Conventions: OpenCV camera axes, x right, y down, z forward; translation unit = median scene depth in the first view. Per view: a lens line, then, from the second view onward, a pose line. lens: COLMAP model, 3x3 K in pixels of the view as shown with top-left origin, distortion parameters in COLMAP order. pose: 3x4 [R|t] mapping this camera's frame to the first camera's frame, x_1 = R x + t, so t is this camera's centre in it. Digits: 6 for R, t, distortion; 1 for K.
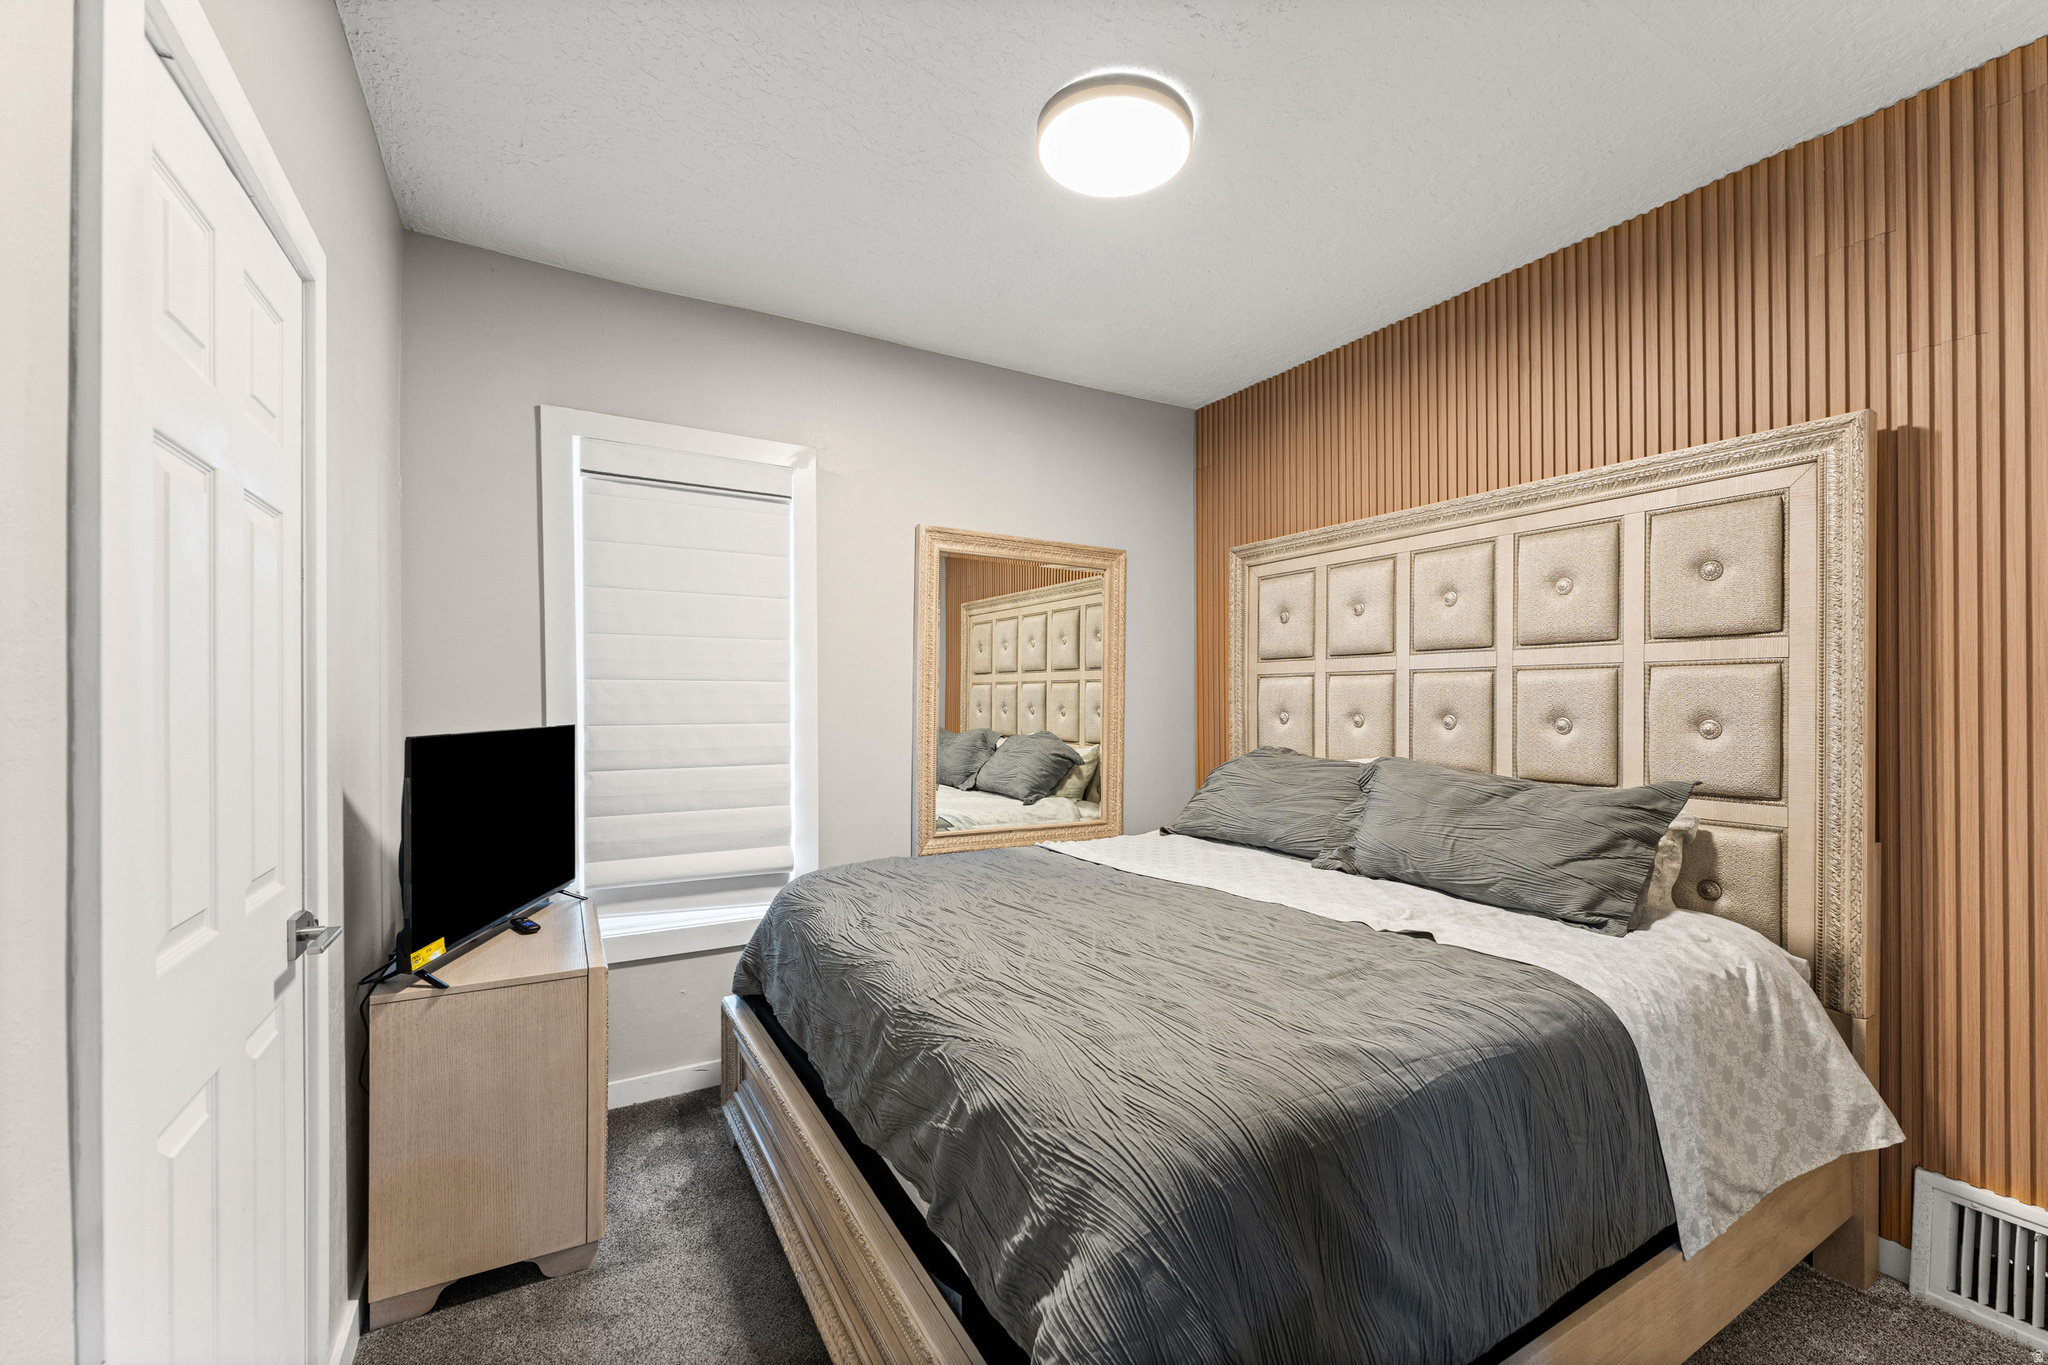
lens RADIAL K [[832.6, 0, 1023.0], [0, 832.6, 703.8], [0, 0, 1]] dist [-0.002197, -0.000740]
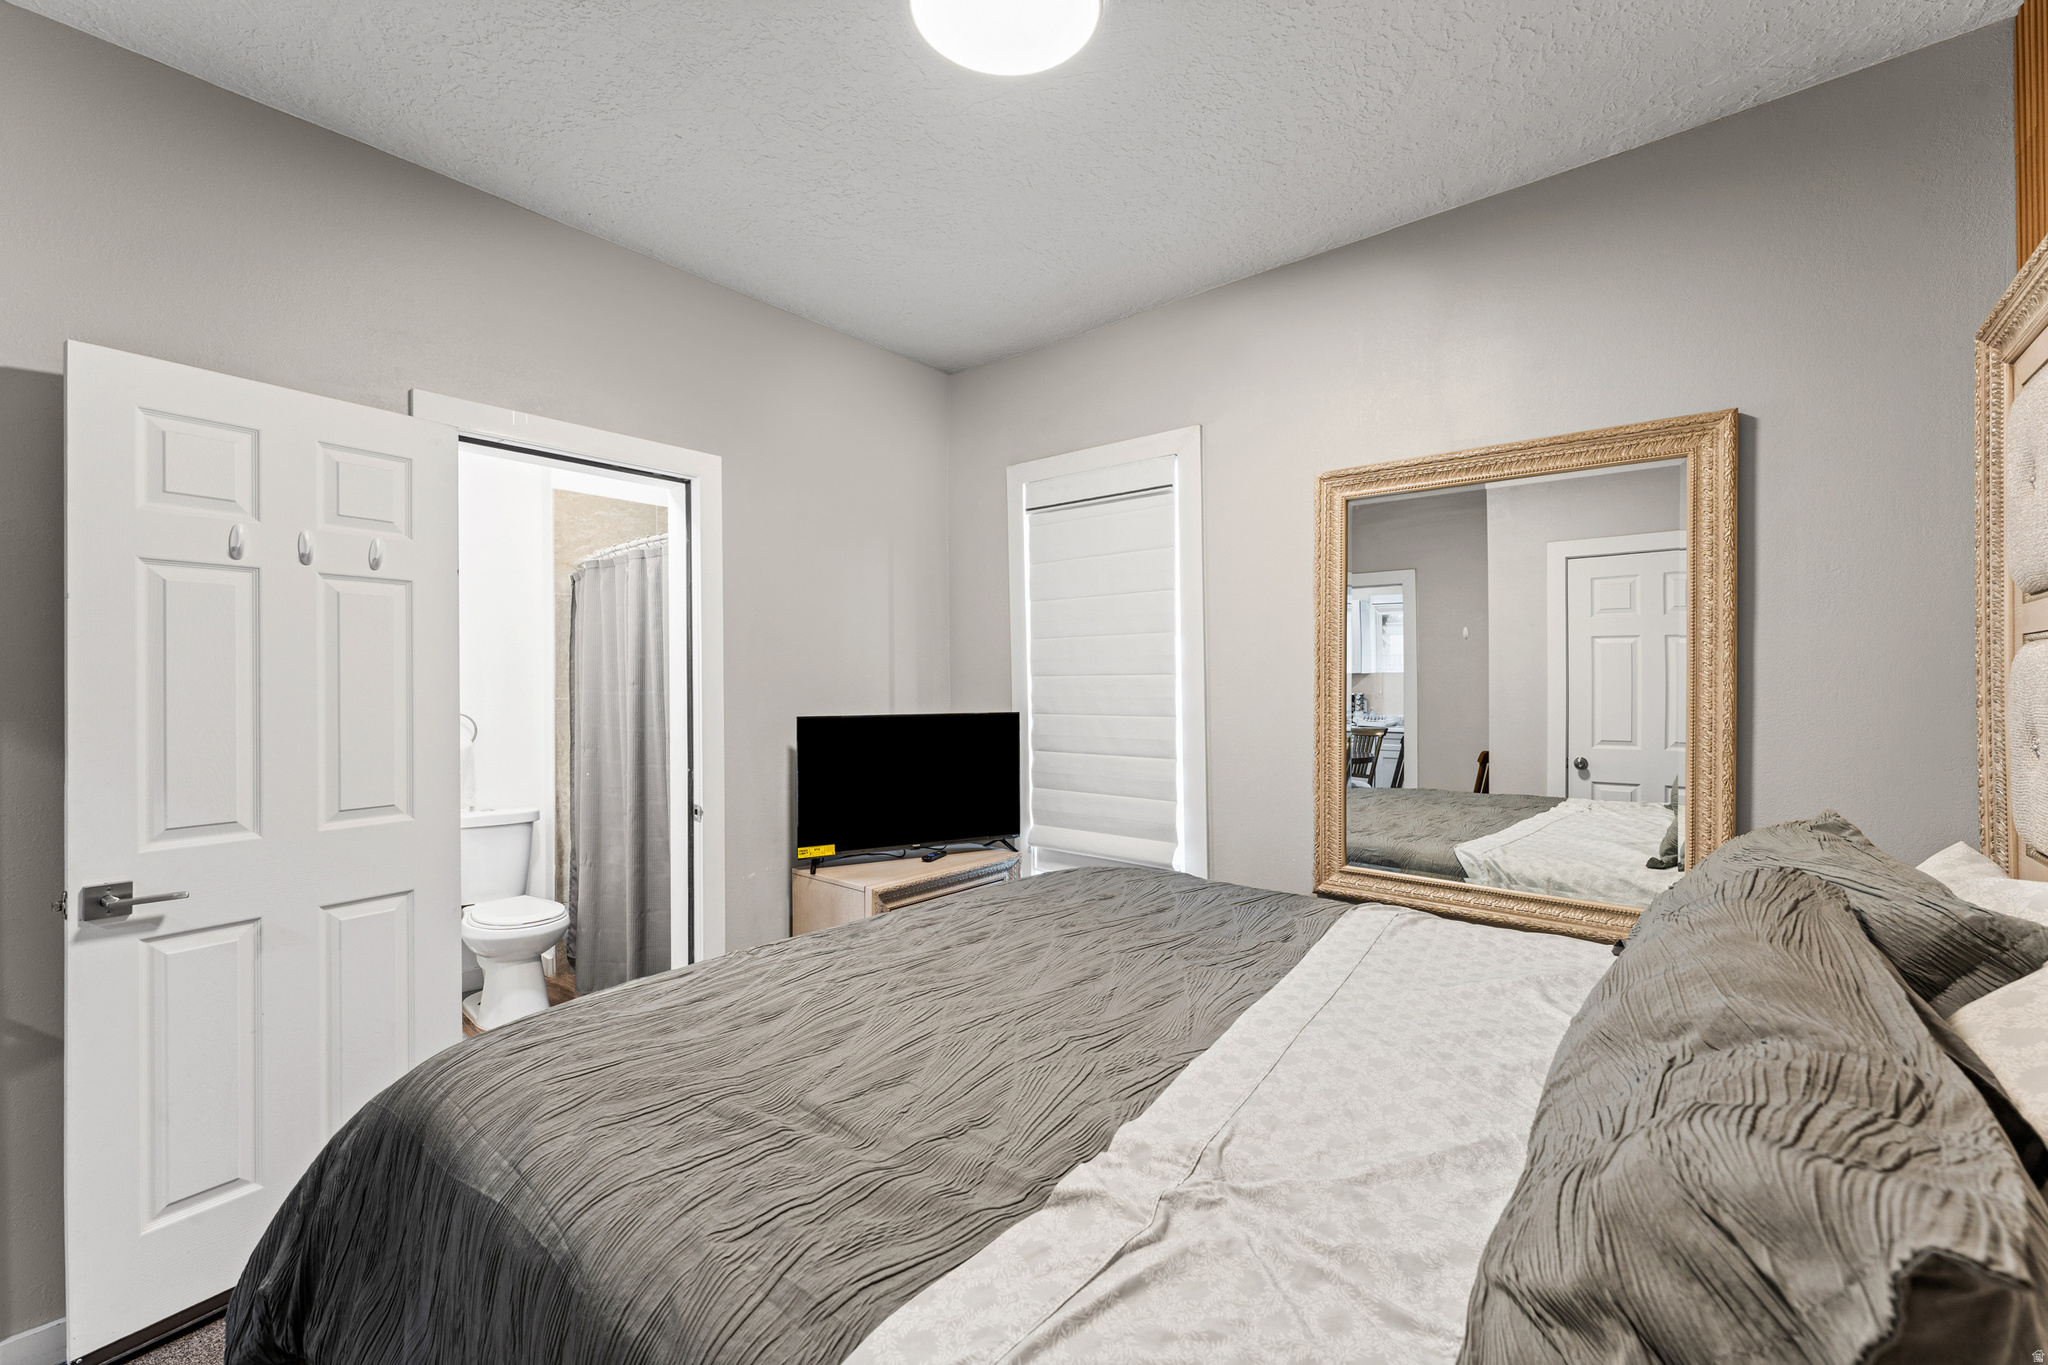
lens RADIAL K [[838.5, 0, 1017.9], [0, 838.5, 691.7], [0, 0, 1]] dist [0.001213, -0.000043]
pose [[0.338050, 0.004210, -0.941119, 0.582336], [-0.002447, 0.999991, 0.003594, -0.010045], [0.941125, 0.001087, 0.338057, 0.500580]]
